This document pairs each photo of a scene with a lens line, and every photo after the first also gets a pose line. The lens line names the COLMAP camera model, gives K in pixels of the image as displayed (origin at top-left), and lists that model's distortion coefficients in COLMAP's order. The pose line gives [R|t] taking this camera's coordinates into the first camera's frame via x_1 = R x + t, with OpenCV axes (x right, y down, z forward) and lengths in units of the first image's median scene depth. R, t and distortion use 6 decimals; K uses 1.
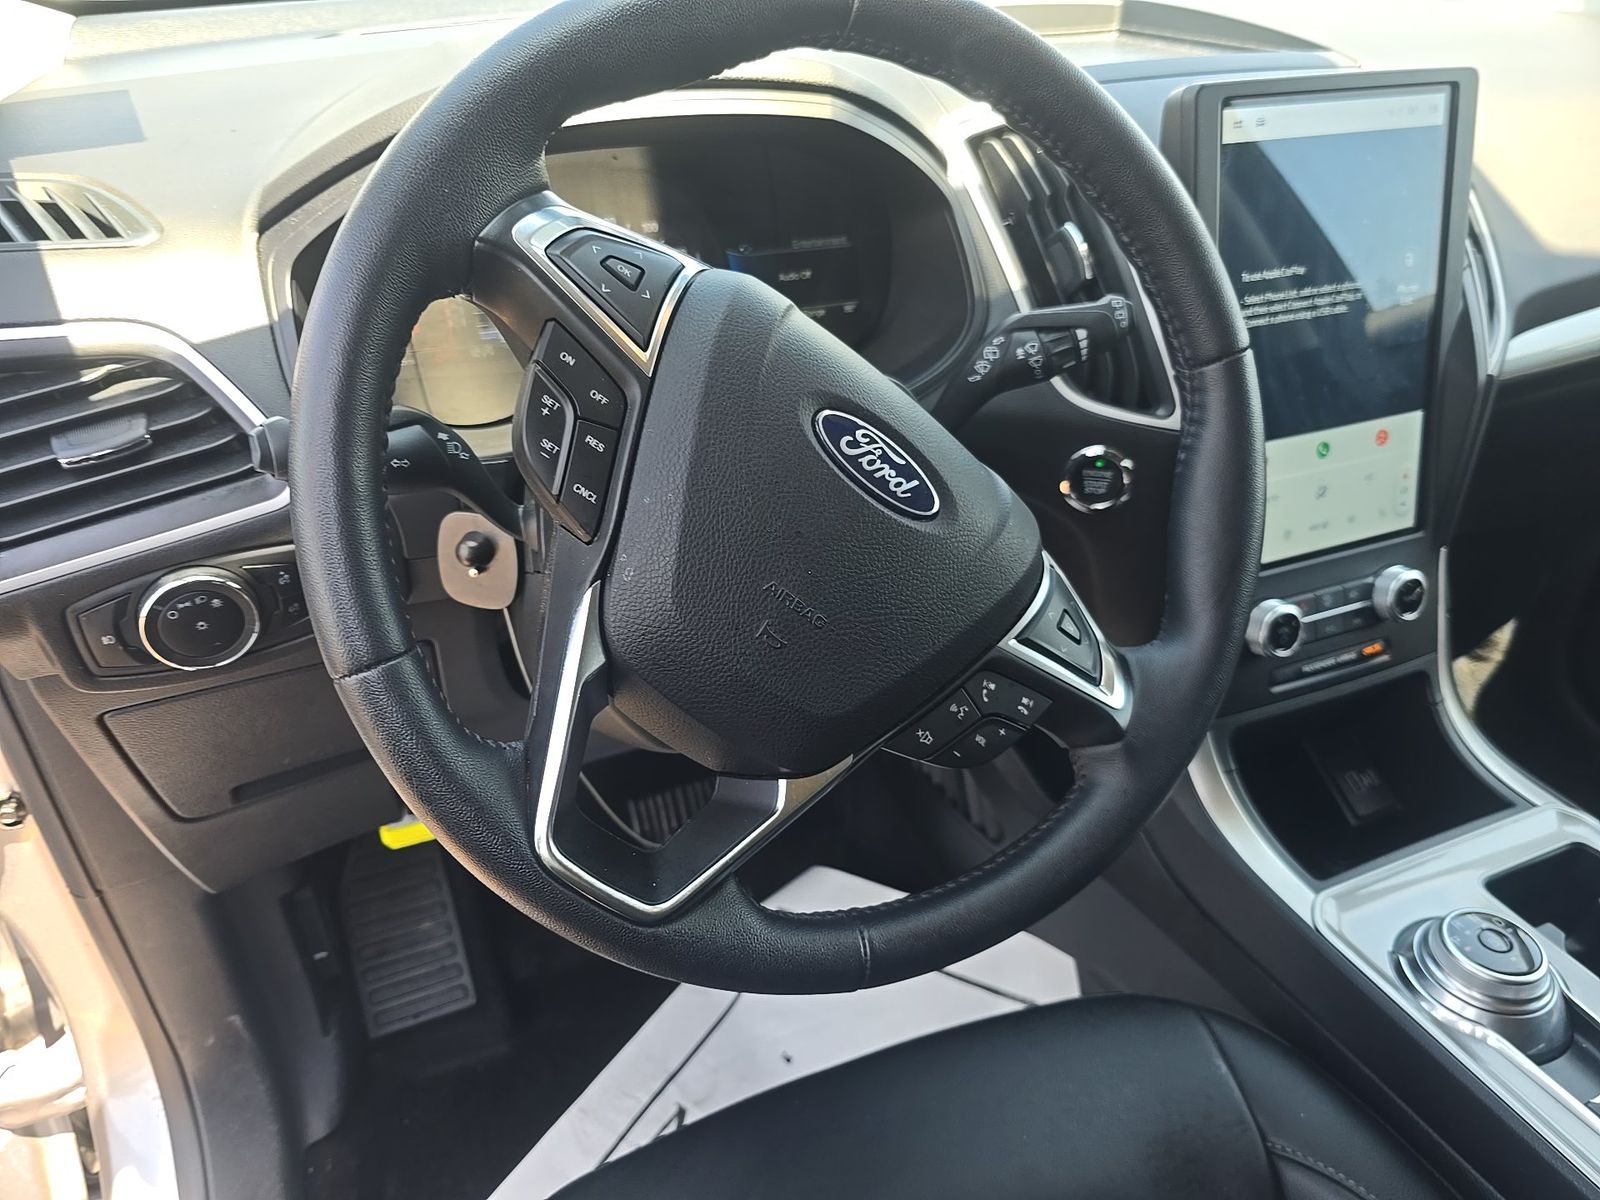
lens RADIAL K [[1056.0, 0, 798.1], [0, 1056.0, 630.6], [0, 0, 1]] dist [0.023886, -0.043049]
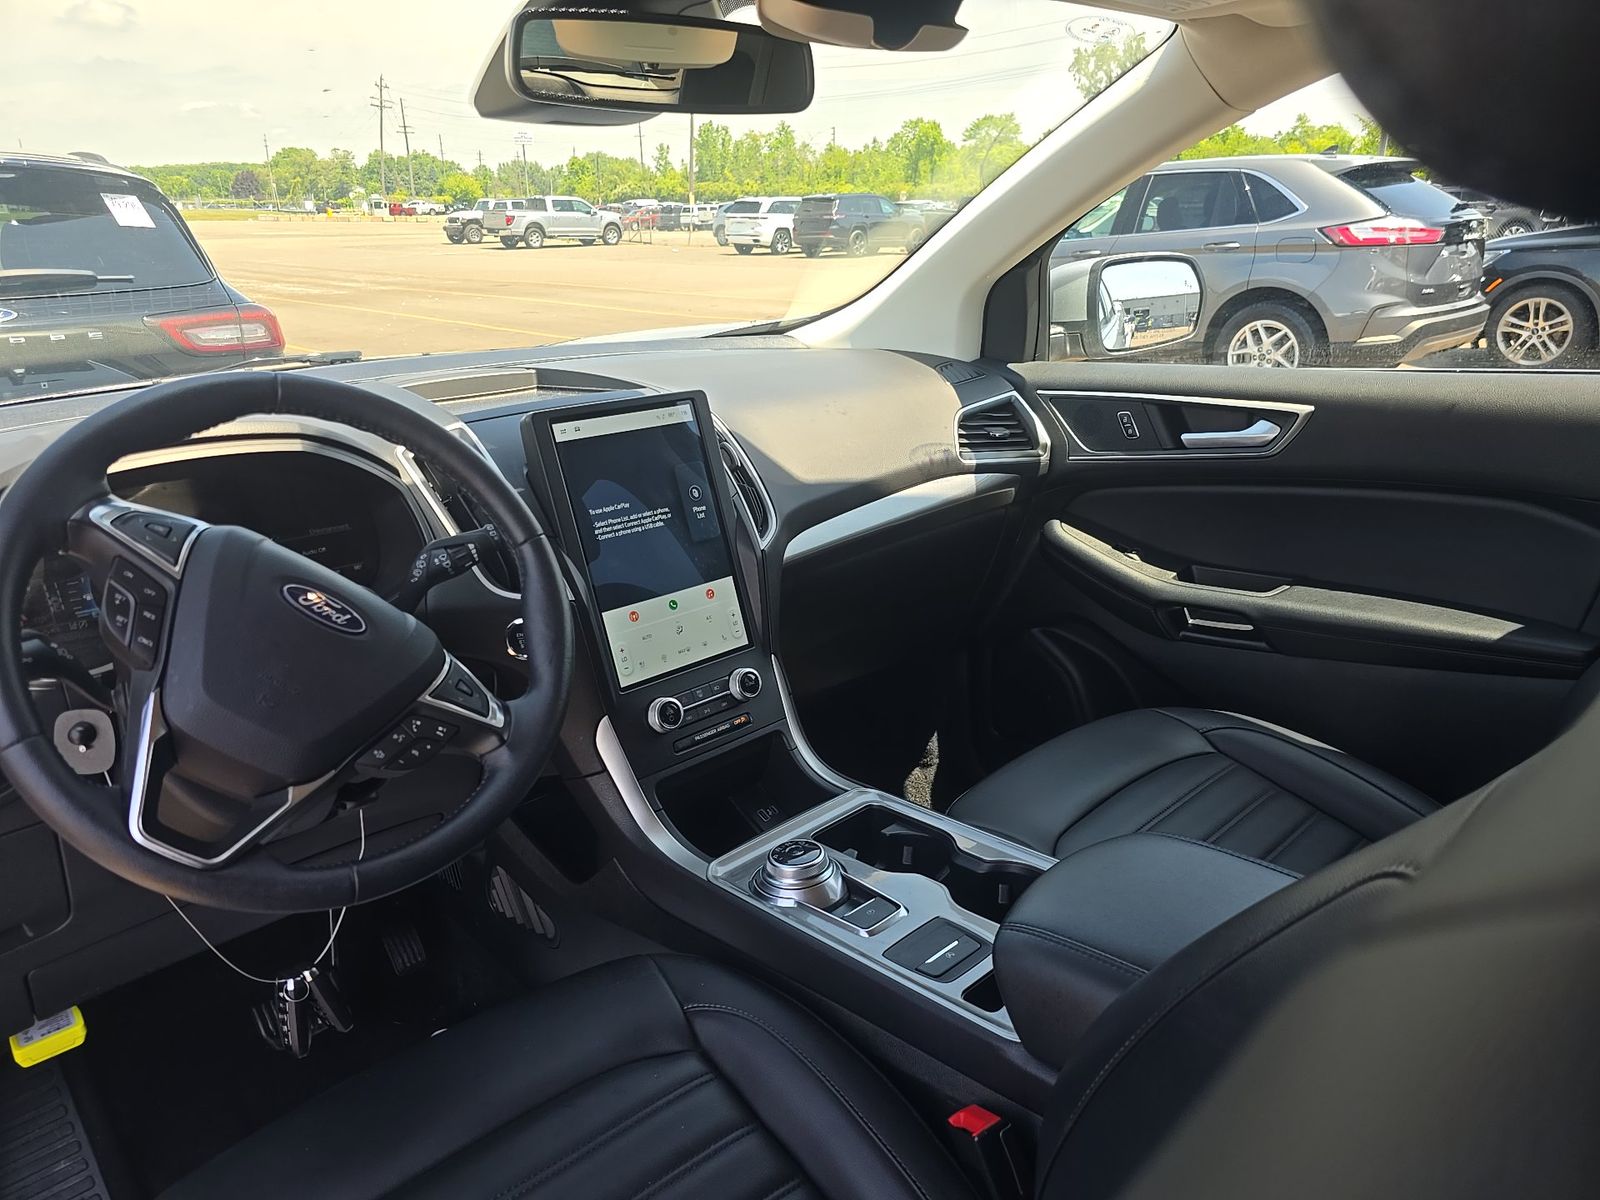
lens RADIAL K [[1056.0, 0, 798.1], [0, 1056.0, 630.6], [0, 0, 1]] dist [0.023886, -0.043049]
pose [[0.935571, -0.156265, 0.316682, 0.241775], [0.240350, 0.938780, -0.246828, 0.502318], [-0.258724, 0.307040, 0.915854, -0.849813]]
